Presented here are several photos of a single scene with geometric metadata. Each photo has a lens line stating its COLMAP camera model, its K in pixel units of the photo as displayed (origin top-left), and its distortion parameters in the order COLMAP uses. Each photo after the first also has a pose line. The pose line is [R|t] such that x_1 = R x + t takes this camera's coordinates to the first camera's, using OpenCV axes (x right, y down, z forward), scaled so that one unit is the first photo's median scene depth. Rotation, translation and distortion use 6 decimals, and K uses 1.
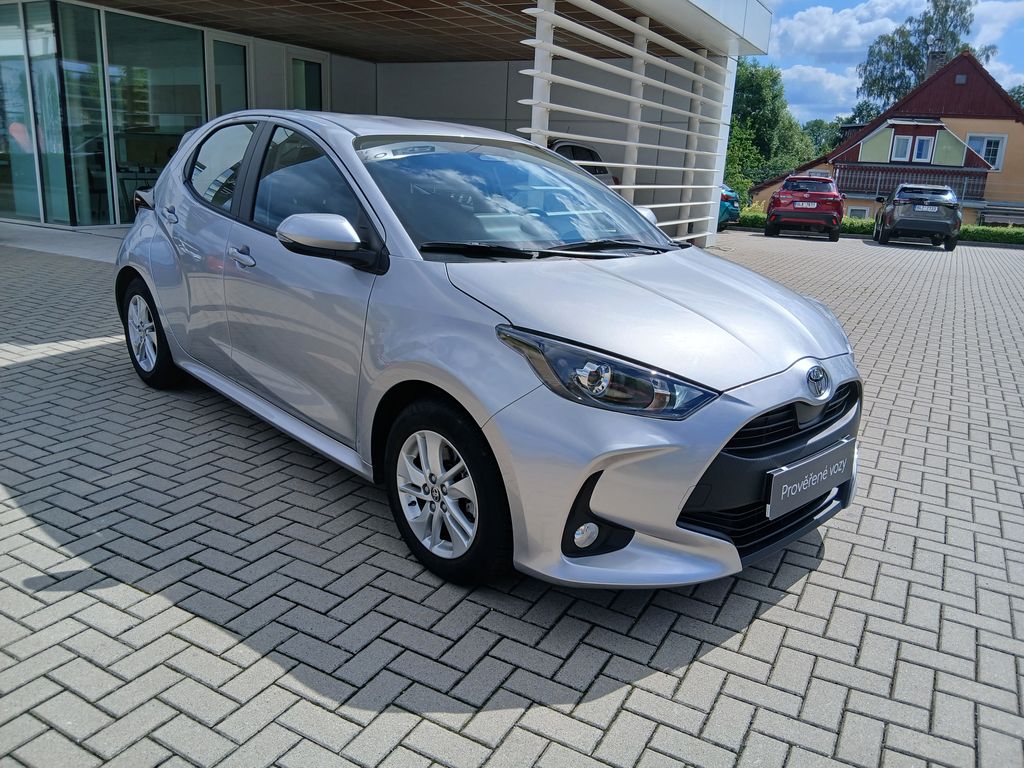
lens RADIAL K [[778.8, 0, 514.4], [0, 778.8, 381.1], [0, 0, 1]] dist [0.068822, -0.112885]
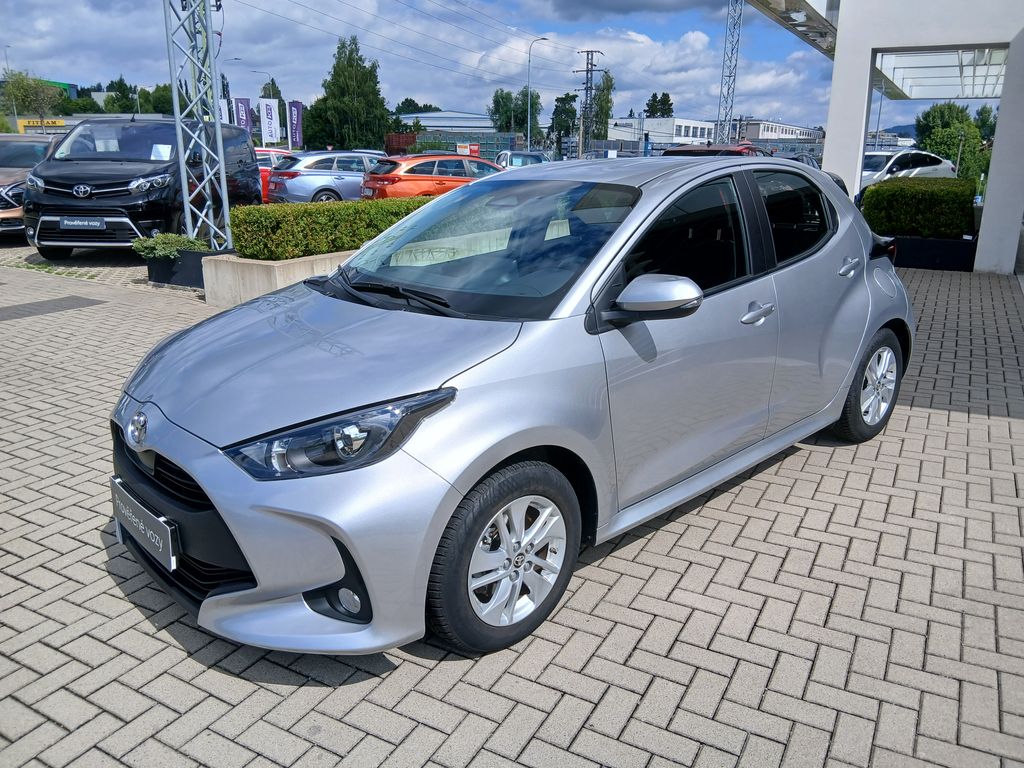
lens RADIAL K [[778.8, 0, 515.5], [0, 778.8, 378.1], [0, 0, 1]] dist [0.068822, -0.112885]
pose [[-0.002830, 0.233151, -0.972437, 1.314767], [-0.272097, 0.935570, 0.225104, -0.405346], [0.962266, 0.265234, 0.060792, 1.349149]]
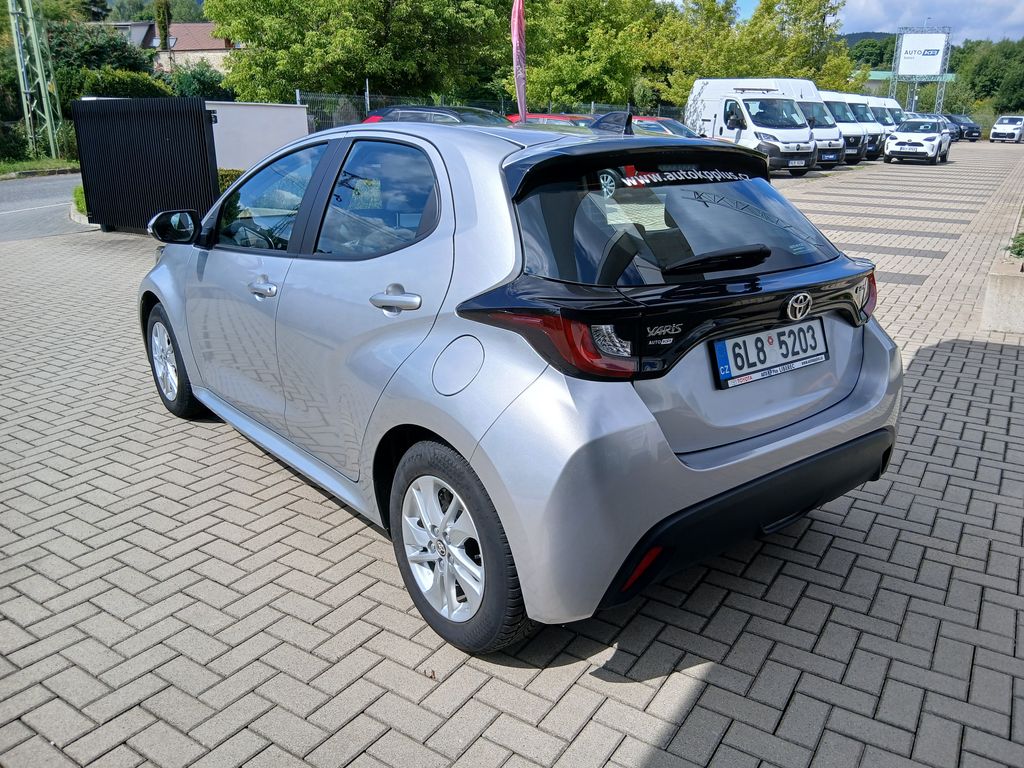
lens RADIAL K [[778.8, 0, 514.9], [0, 778.8, 383.0], [0, 0, 1]] dist [0.068822, -0.112885]
pose [[-0.995829, -0.073969, 0.053420, -0.438122], [-0.032542, 0.834905, 0.549432, -0.877289], [-0.085241, 0.545402, -0.833829, 2.842238]]
